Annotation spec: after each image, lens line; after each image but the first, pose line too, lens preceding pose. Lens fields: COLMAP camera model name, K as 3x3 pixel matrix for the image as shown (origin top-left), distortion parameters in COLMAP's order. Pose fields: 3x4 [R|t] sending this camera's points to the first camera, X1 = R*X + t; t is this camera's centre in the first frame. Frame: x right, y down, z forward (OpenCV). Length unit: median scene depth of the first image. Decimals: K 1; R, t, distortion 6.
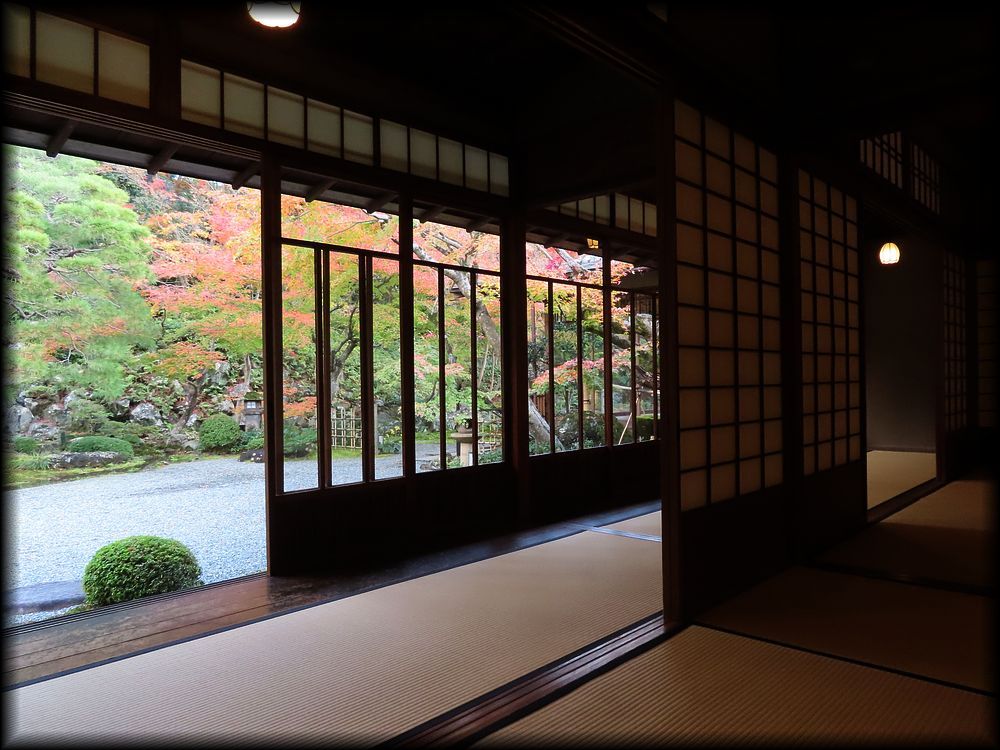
lens RADIAL K [[712.3, 0, 482.9], [0, 712.3, 372.1], [0, 0, 1]] dist [0.008966, 0.015024]
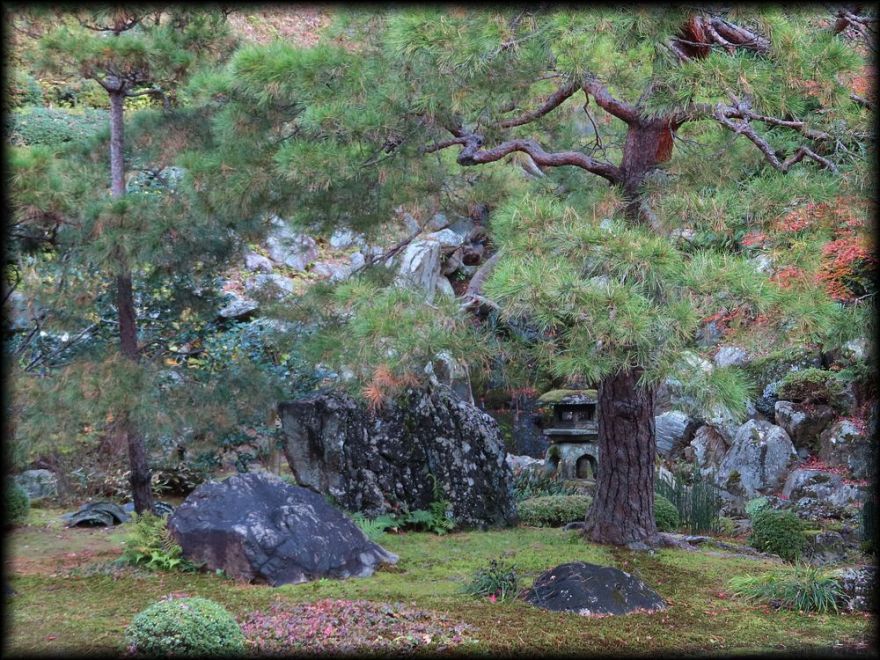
lens RADIAL K [[2018.2, 0, 479.6], [0, 2018.2, 331.2], [0, 0, 1]] dist [0.029014, 0.000000]
pose [[0.755173, -0.003574, -0.655516, -0.093957], [0.002384, 0.999993, -0.002705, 0.003580], [0.655521, 0.000480, 0.755177, 0.148330]]
